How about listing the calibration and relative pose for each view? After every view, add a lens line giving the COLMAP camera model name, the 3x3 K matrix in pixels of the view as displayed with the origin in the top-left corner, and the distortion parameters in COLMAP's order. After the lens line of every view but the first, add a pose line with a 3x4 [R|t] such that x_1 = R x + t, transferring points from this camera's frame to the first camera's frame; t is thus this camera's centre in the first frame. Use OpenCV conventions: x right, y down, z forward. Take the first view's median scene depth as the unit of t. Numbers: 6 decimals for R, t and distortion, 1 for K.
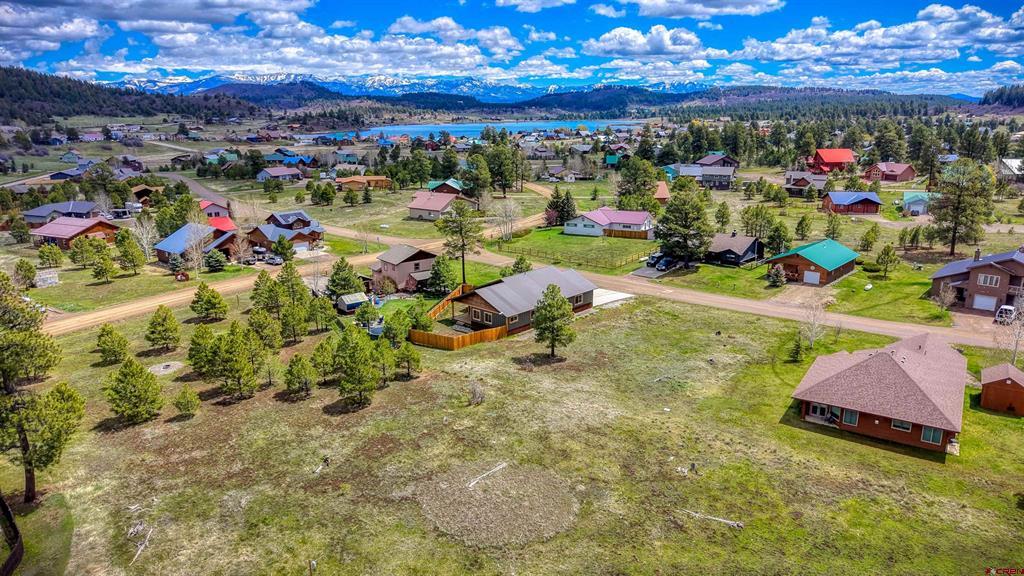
lens RADIAL K [[707.9, 0, 510.4], [0, 707.9, 287.6], [0, 0, 1]] dist [0.014077, -0.011727]
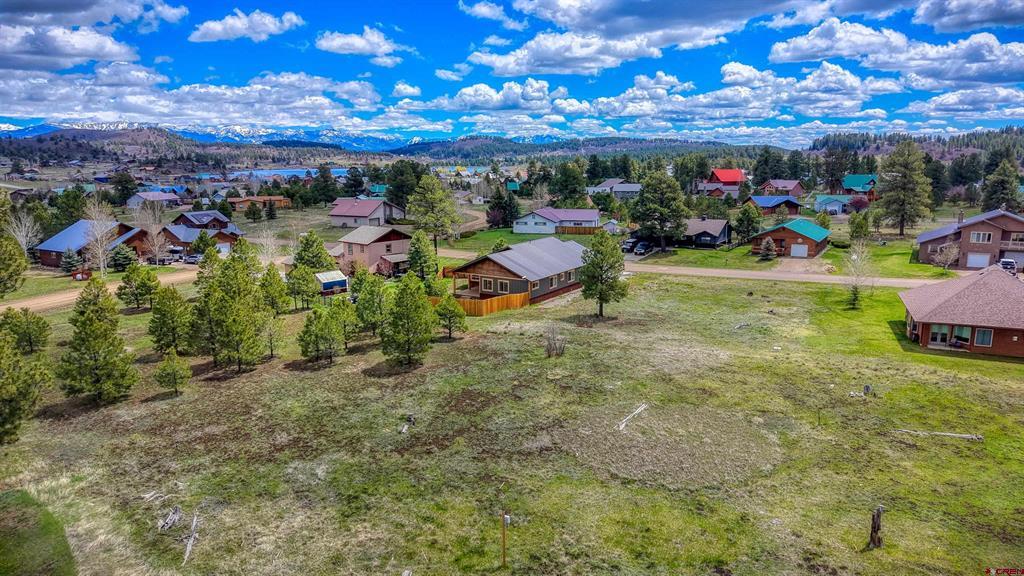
lens RADIAL K [[707.9, 0, 513.3], [0, 707.9, 287.5], [0, 0, 1]] dist [0.014077, -0.011727]
pose [[0.980678, -0.034794, 0.192511, -0.196997], [0.048773, 0.996468, -0.068355, 0.110227], [-0.189453, 0.076424, 0.978911, 0.166981]]
